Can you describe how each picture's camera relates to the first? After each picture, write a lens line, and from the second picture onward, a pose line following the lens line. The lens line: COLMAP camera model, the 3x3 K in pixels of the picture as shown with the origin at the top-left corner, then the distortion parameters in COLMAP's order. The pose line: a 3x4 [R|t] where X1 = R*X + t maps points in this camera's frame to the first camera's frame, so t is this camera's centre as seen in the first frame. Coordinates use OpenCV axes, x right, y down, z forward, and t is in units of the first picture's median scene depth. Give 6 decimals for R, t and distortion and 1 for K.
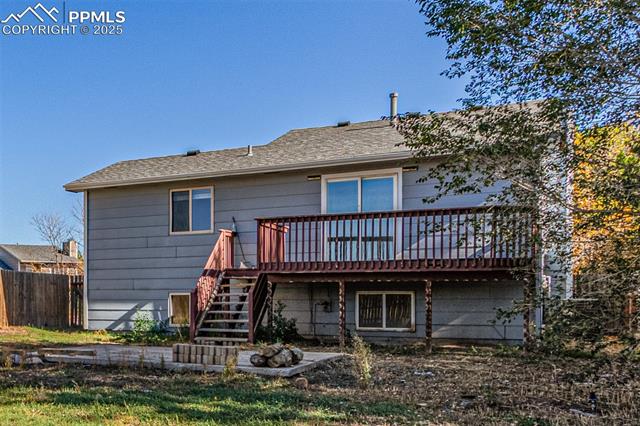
lens RADIAL K [[296.8, 0, 320.0], [0, 296.8, 213.0], [0, 0, 1]] dist [-0.000394, -0.000140]
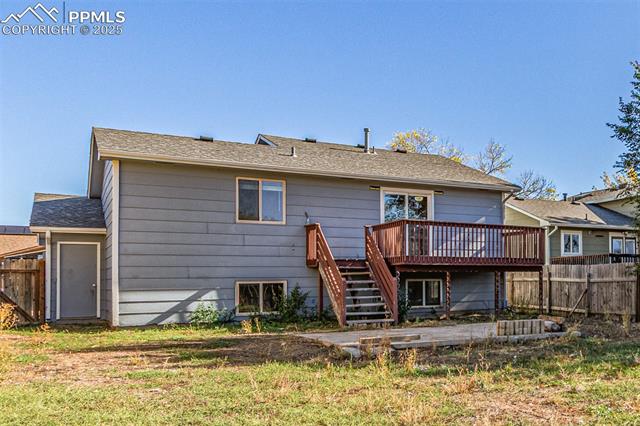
lens RADIAL K [[238.1, 0, 371.0], [0, 238.1, 214.2], [0, 0, 1]] dist [-0.000236, 0.000034]
pose [[0.901950, 0.110308, 0.417515, -0.435215], [-0.106230, 0.993791, -0.033074, 0.025089], [-0.418571, -0.014521, 0.908068, 0.094208]]
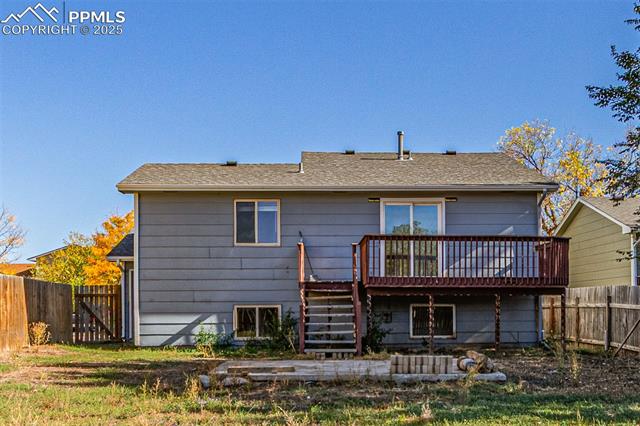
lens RADIAL K [[268.4, 0, 369.9], [0, 268.4, 234.6], [0, 0, 1]] dist [-0.000316, 0.000005]
pose [[0.973652, 0.058520, 0.220402, -0.270128], [-0.059483, 0.998227, -0.002271, 0.012534], [-0.220144, -0.010899, 0.975406, 0.044577]]
